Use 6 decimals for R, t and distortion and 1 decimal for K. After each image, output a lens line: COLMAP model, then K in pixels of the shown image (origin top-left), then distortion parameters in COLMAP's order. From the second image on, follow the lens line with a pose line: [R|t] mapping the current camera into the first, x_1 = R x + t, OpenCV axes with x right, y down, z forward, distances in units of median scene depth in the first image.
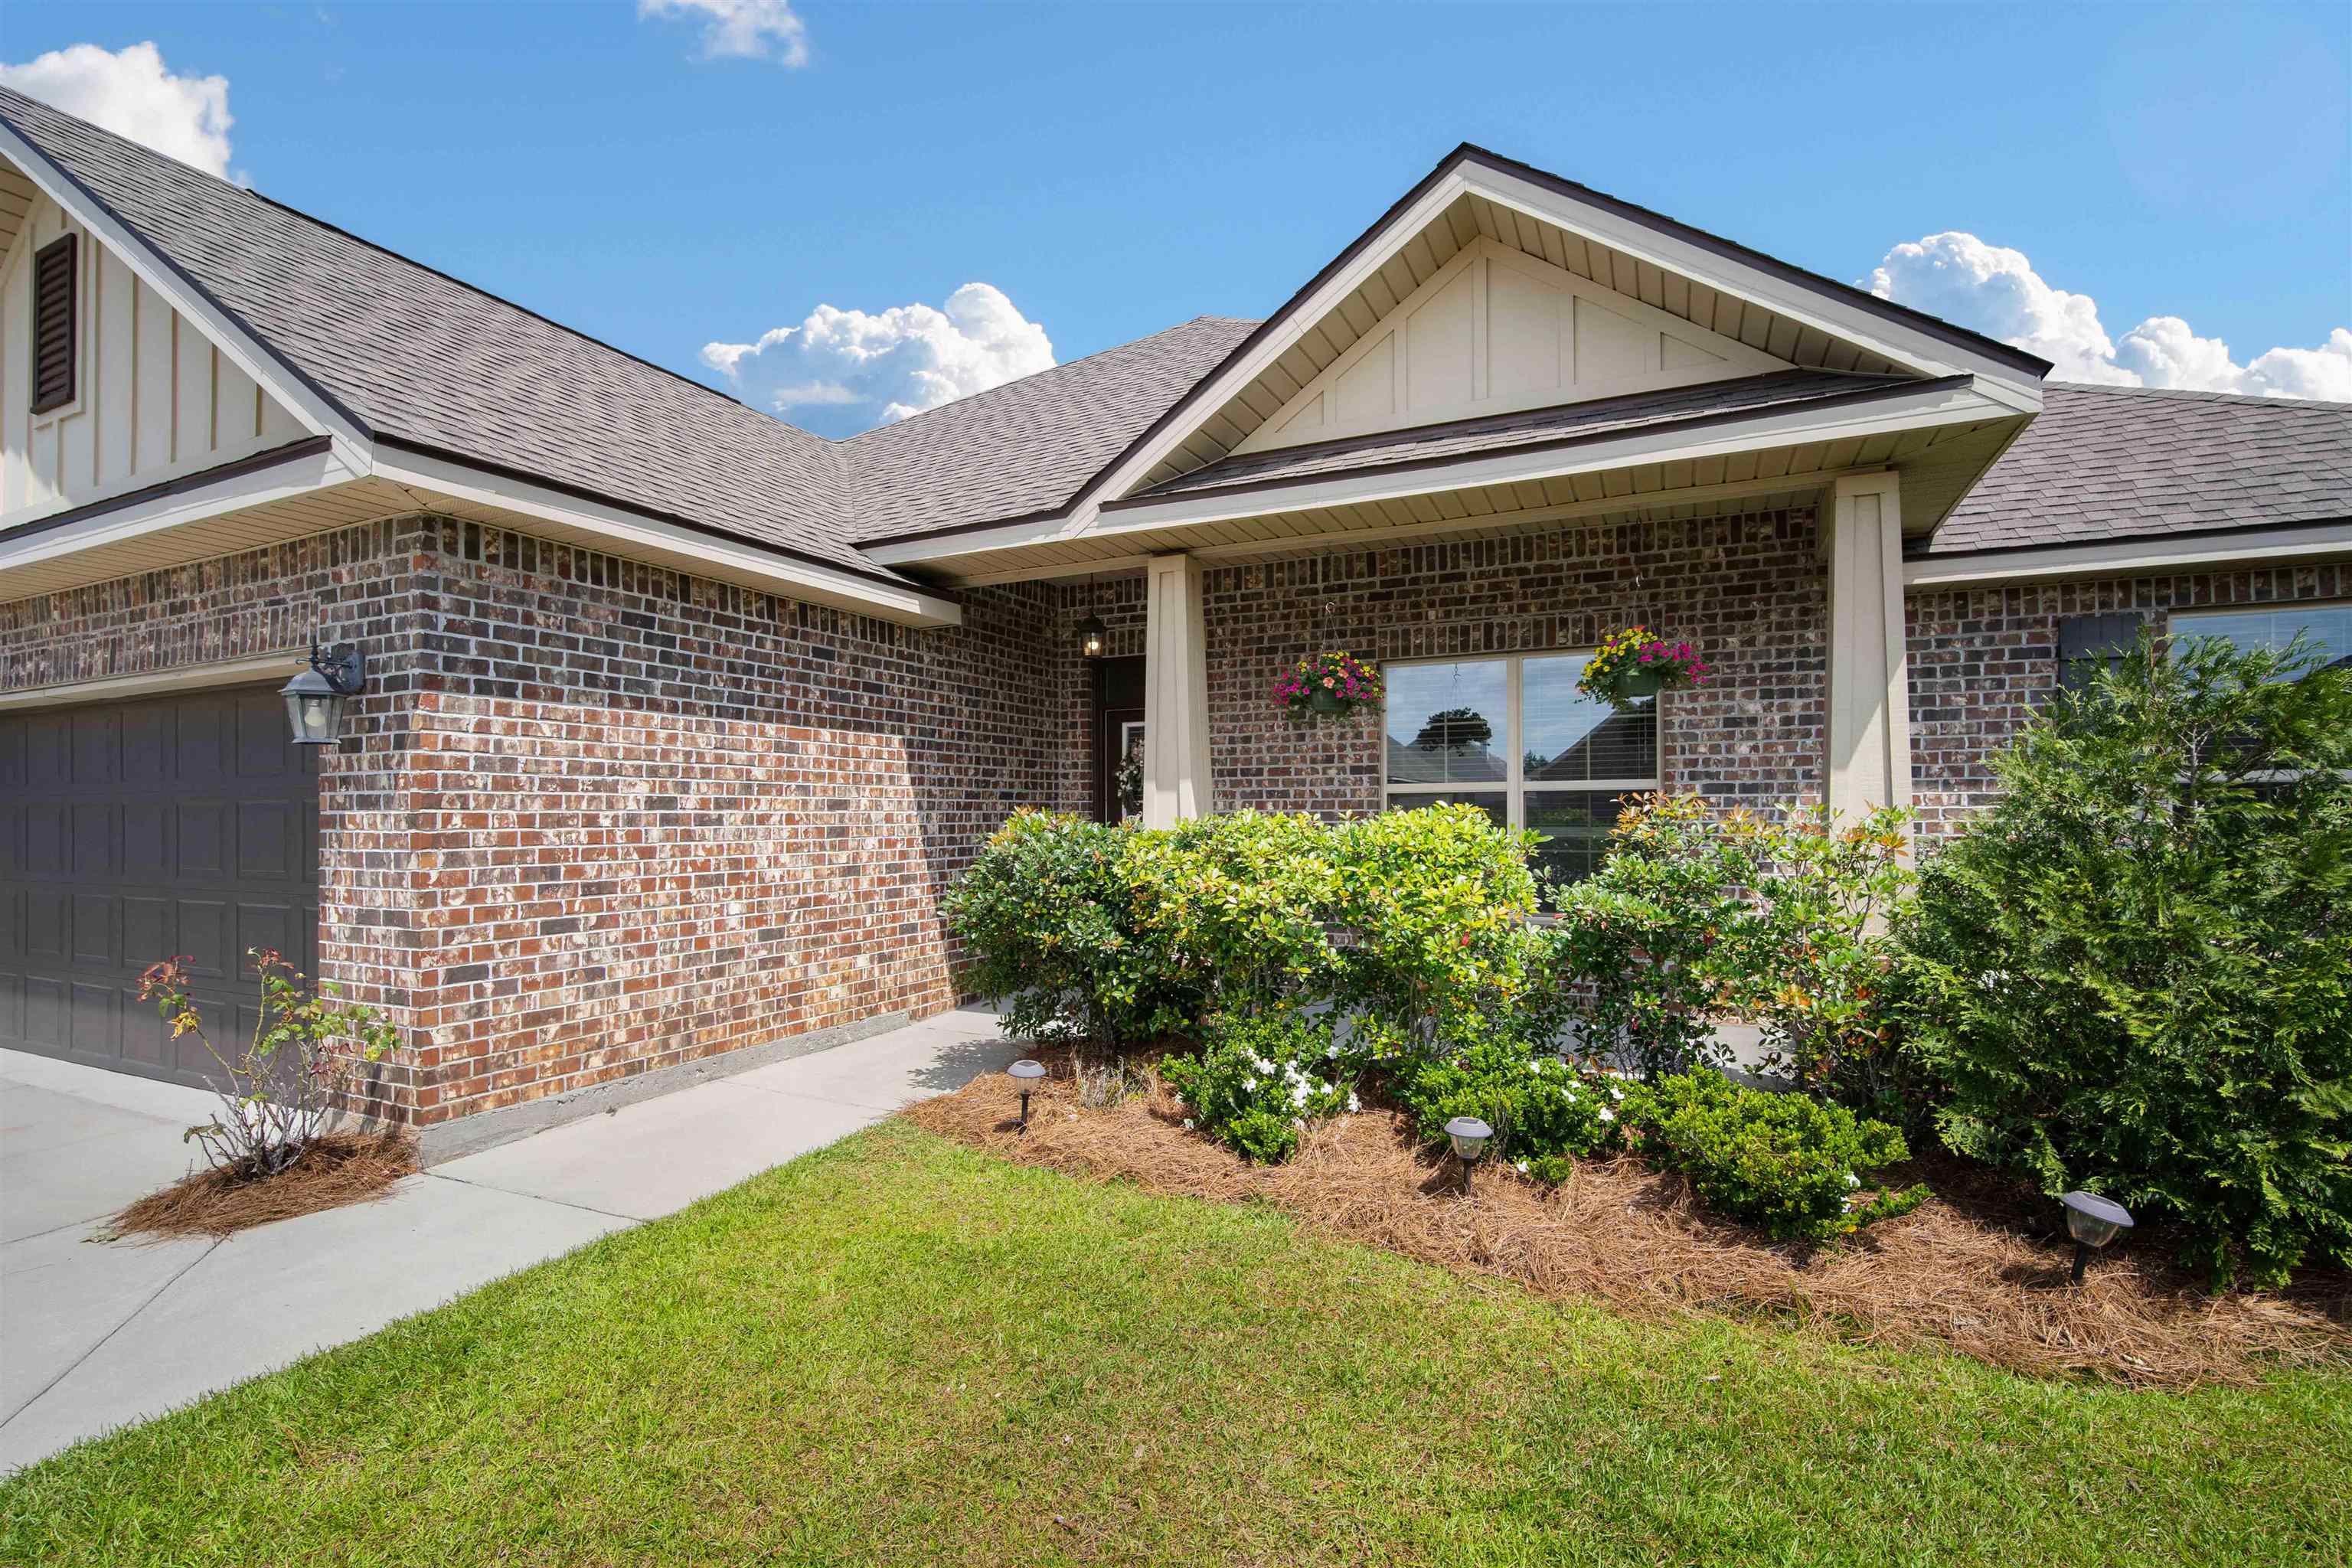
lens RADIAL K [[1032.4, 0, 1182.4], [0, 1032.4, 799.7], [0, 0, 1]] dist [-0.007982, 0.003138]
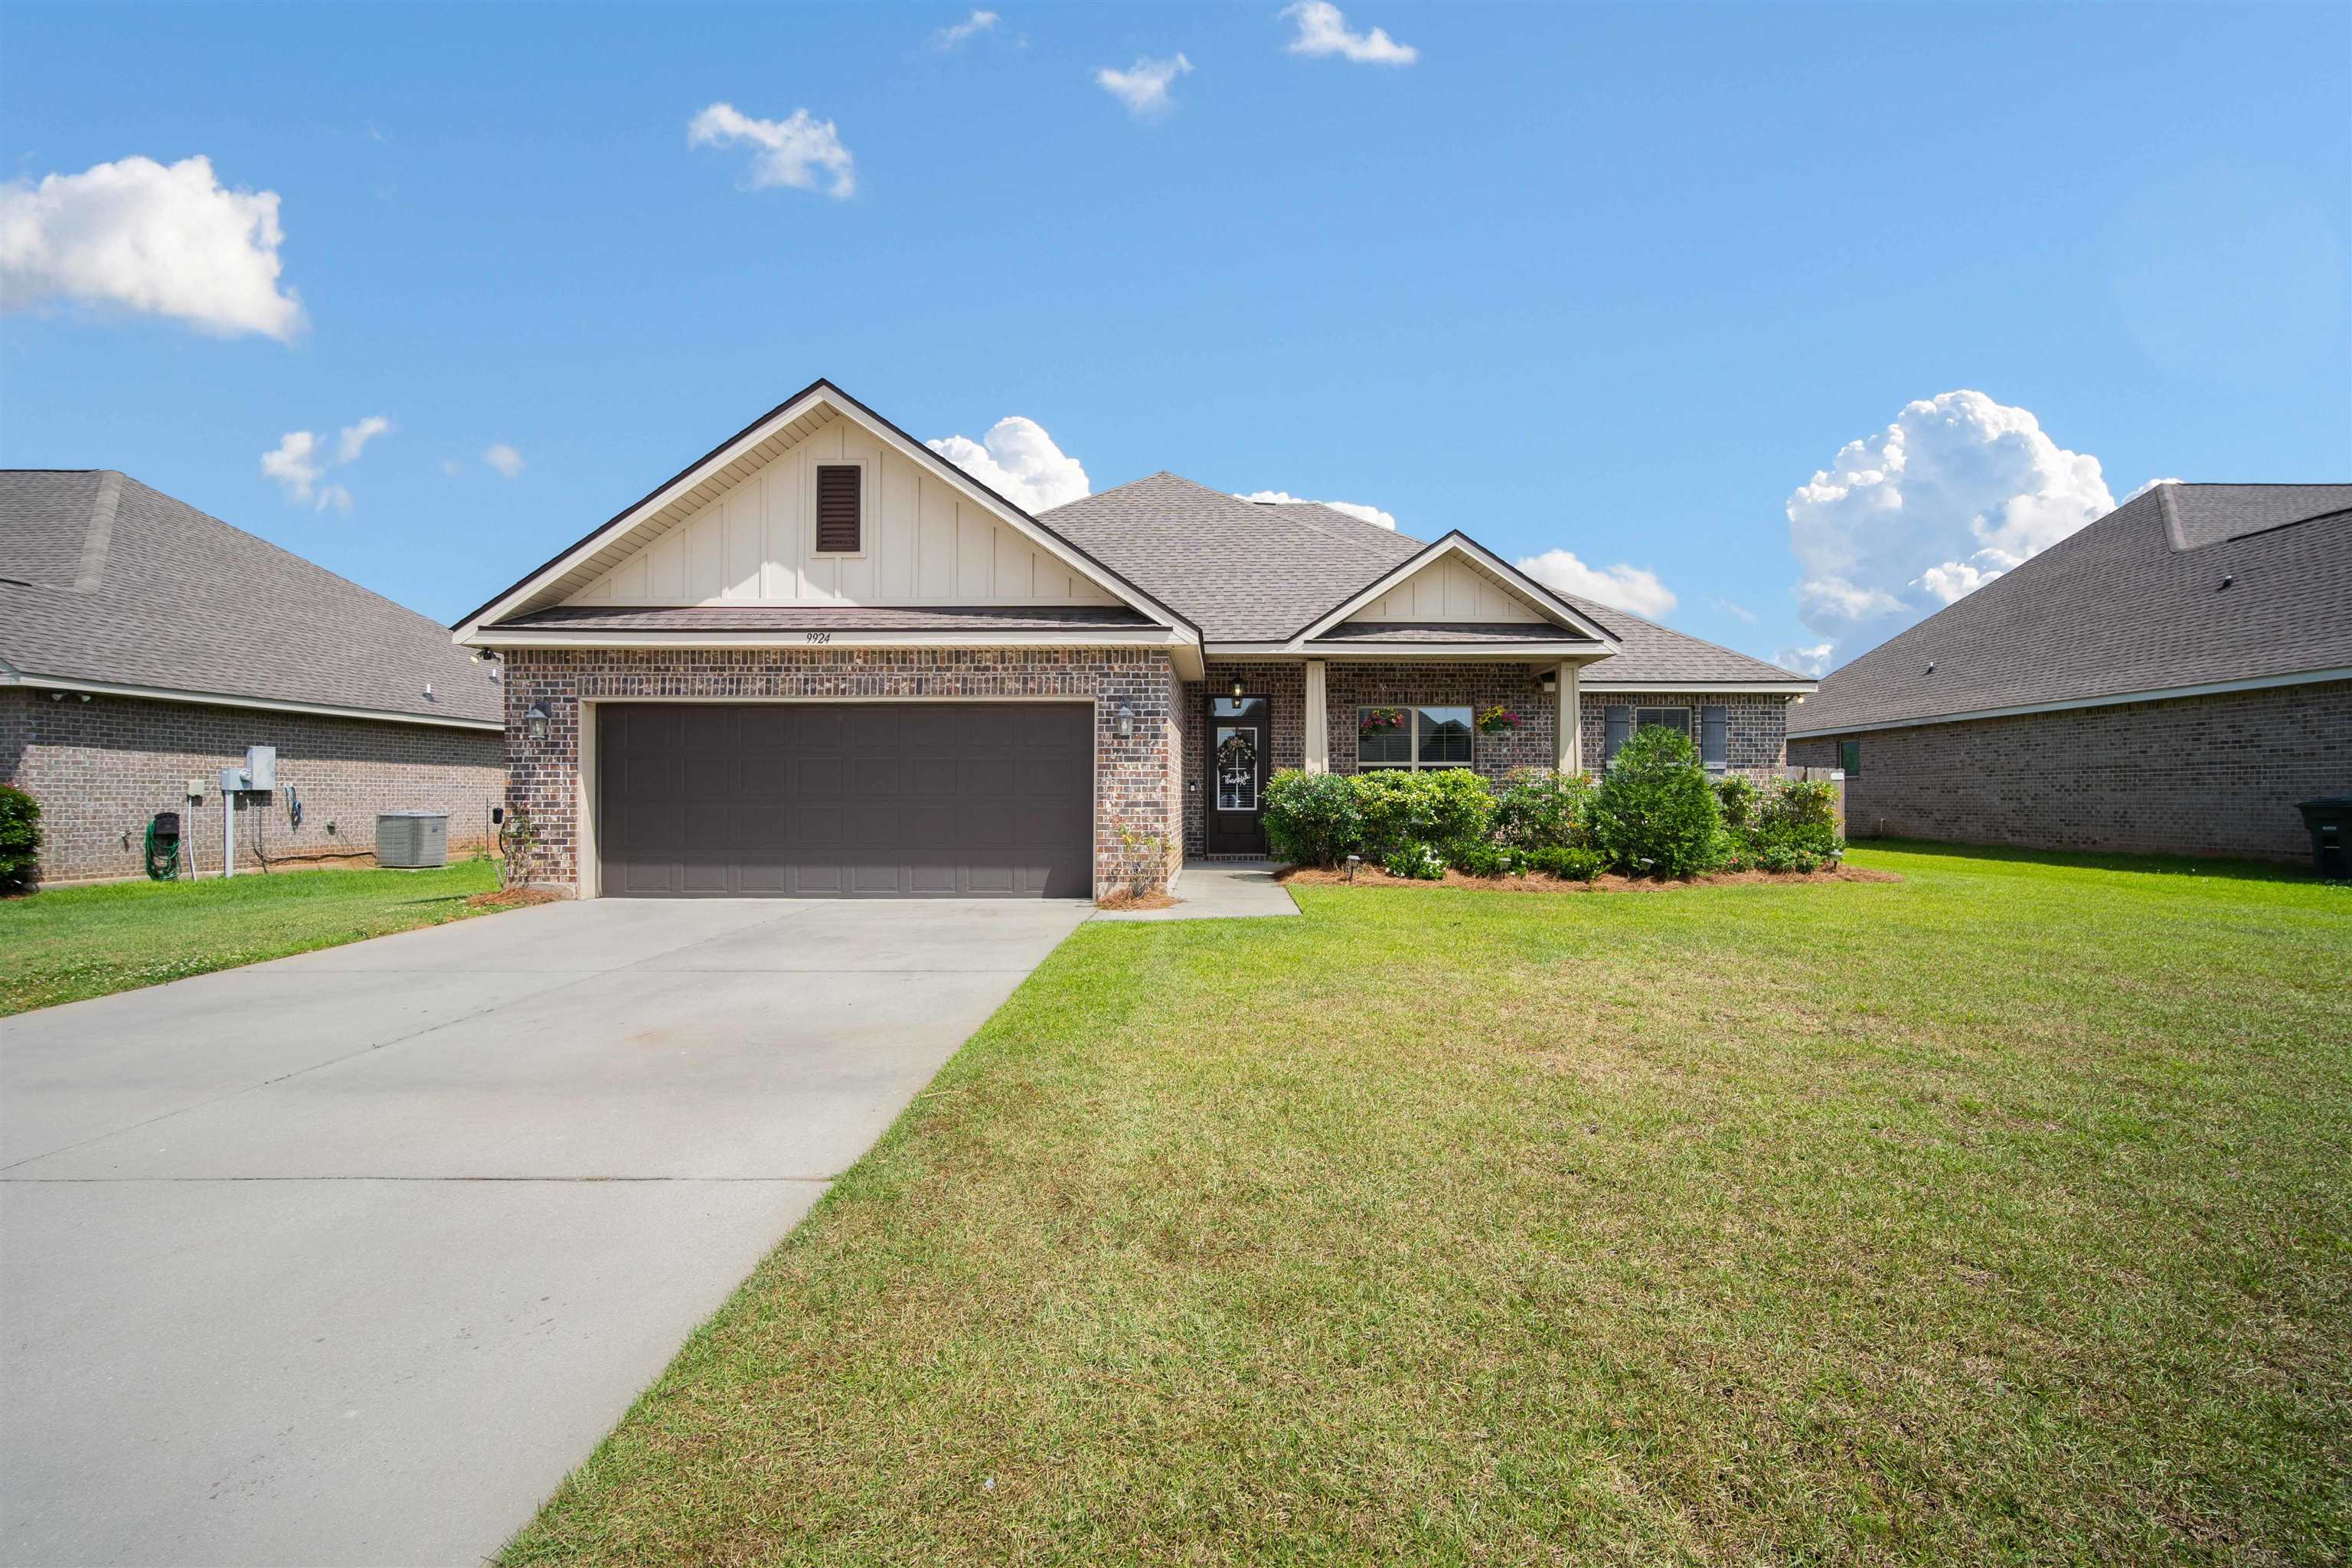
lens RADIAL K [[1032.4, 0, 1172.9], [0, 1032.4, 782.1], [0, 0, 1]] dist [-0.007982, 0.003138]
pose [[0.912151, 0.012817, 0.409654, -1.537302], [-0.013458, 0.999909, -0.001318, 0.054562], [-0.409634, -0.004311, 0.912240, -1.213962]]
